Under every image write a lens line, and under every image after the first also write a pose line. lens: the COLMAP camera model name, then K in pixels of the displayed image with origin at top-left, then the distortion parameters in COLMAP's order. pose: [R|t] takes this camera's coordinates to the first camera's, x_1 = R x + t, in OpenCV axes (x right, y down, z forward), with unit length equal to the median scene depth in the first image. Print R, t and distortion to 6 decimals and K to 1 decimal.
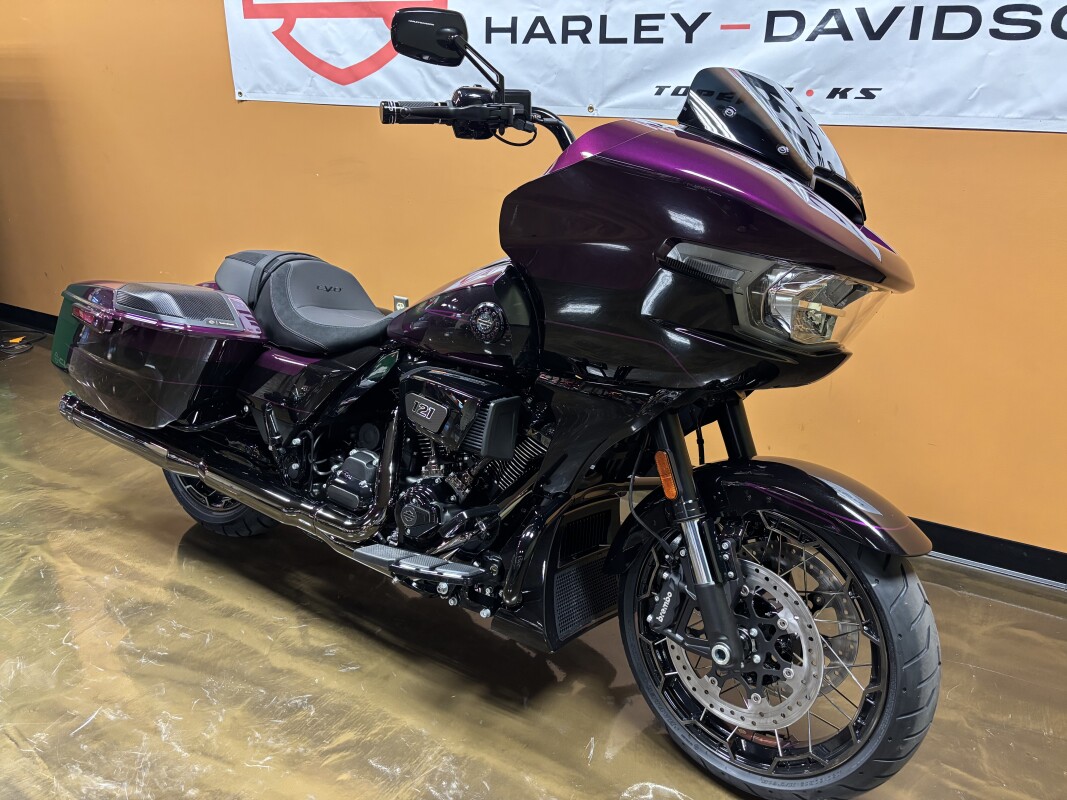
lens RADIAL K [[813.9, 0, 538.9], [0, 813.9, 405.9], [0, 0, 1]] dist [0.033400, -0.044674]
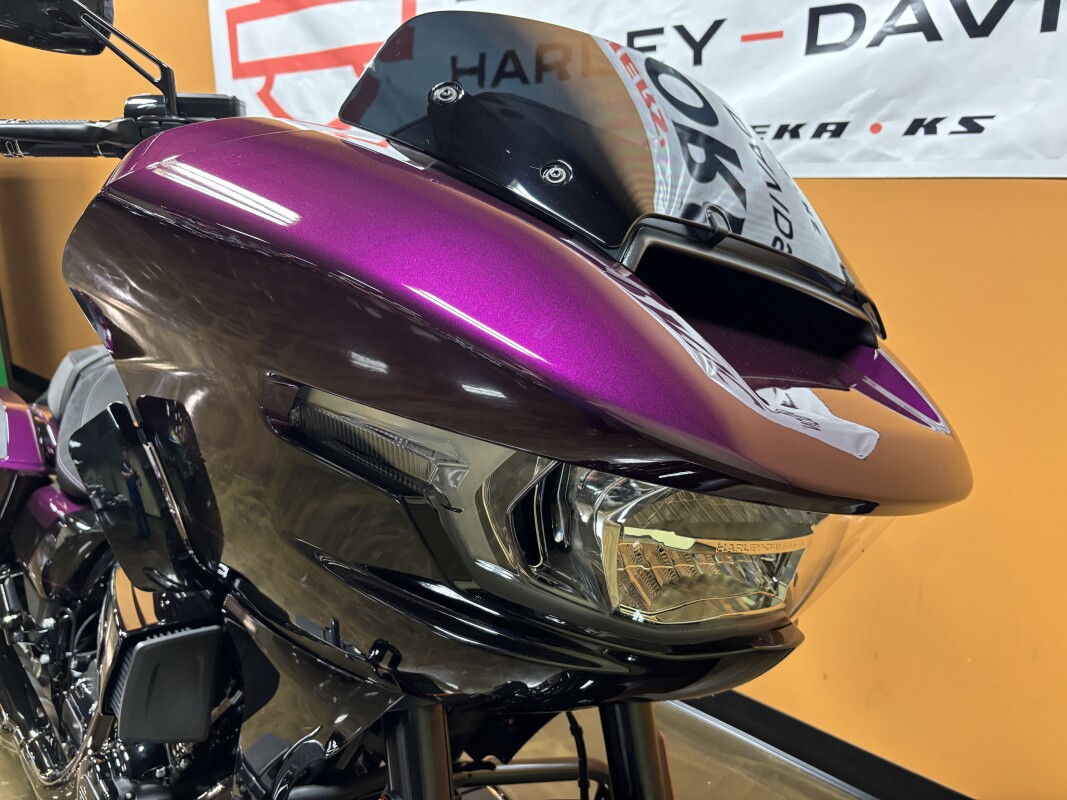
lens RADIAL K [[835.8, 0, 501.7], [0, 835.8, 428.0], [0, 0, 1]] dist [0.025942, -0.045725]
pose [[0.964973, 0.035321, -0.259962, 0.218374], [-0.045327, 0.998440, -0.032594, -0.112611], [0.258405, 0.043236, 0.965069, 0.297687]]
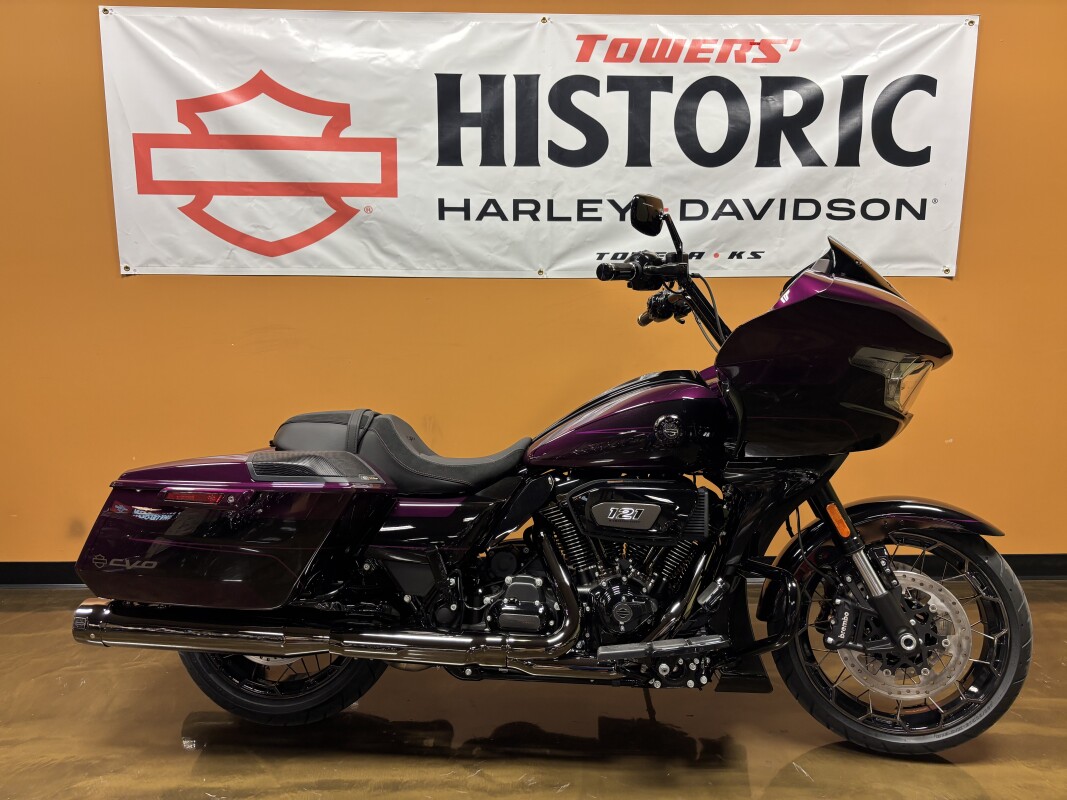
lens RADIAL K [[806.5, 0, 541.4], [0, 806.5, 398.4], [0, 0, 1]] dist [0.033008, -0.065537]
pose [[0.863516, -0.100723, 0.494160, -0.590889], [0.198556, 0.968615, -0.149537, -0.004519], [-0.463589, 0.227246, 0.856414, 0.025688]]
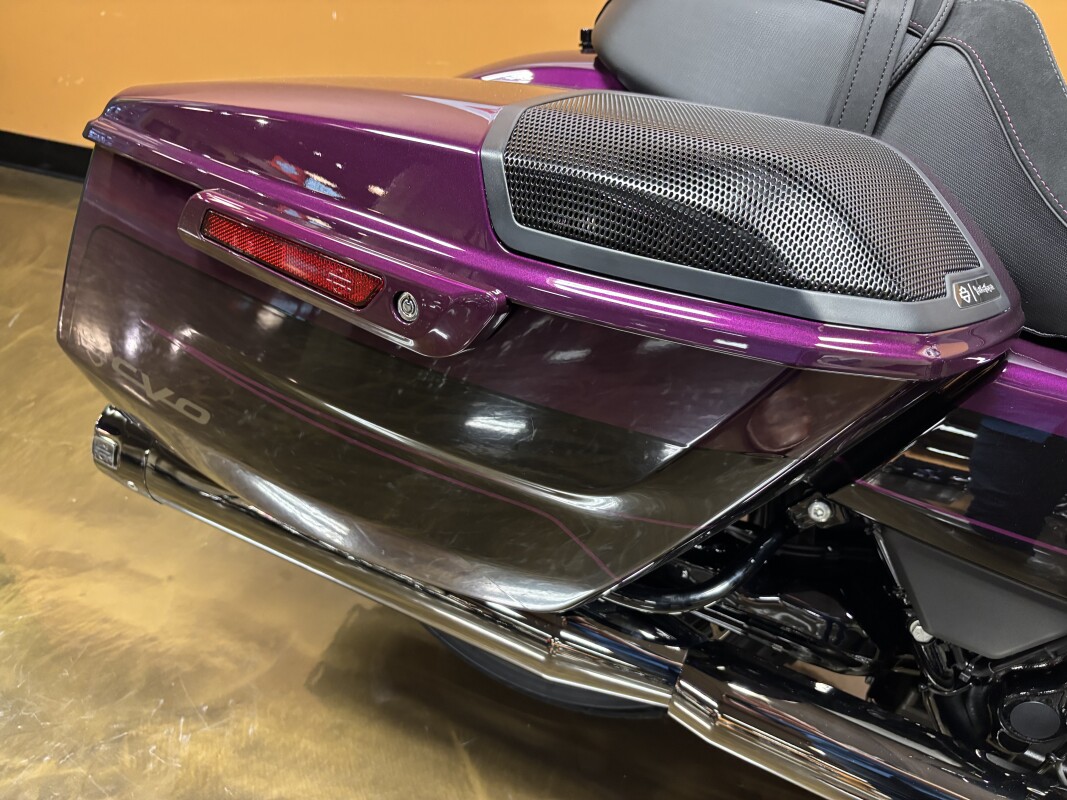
lens RADIAL K [[813.9, 0, 538.9], [0, 813.9, 405.9], [0, 0, 1]] dist [0.033400, -0.044674]
pose [[0.988973, -0.073564, 0.128536, -0.465524], [0.032183, 0.953921, 0.298326, -0.123016], [-0.144559, -0.290899, 0.945770, 0.682751]]
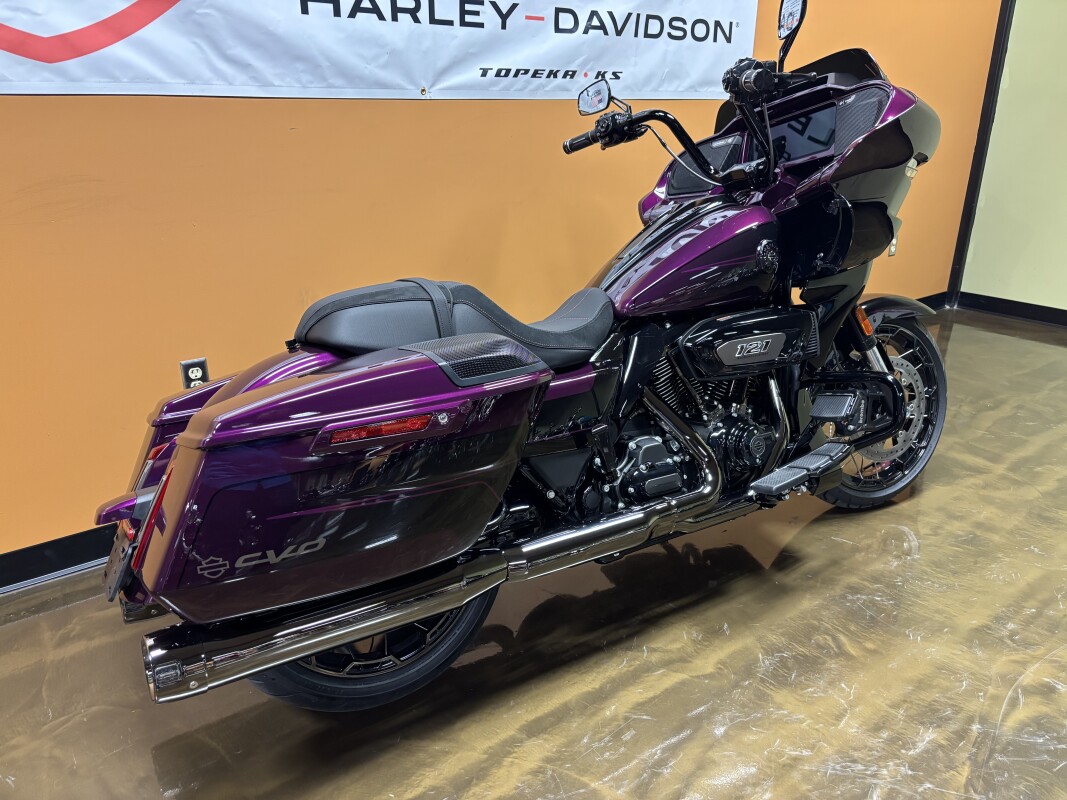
lens RADIAL K [[813.9, 0, 538.9], [0, 813.9, 405.9], [0, 0, 1]] dist [0.033400, -0.044674]
pose [[0.379088, -0.338635, 0.861173, -0.927965], [0.342473, 0.915896, 0.209396, -0.192255], [-0.859654, 0.215549, 0.463179, 0.556485]]
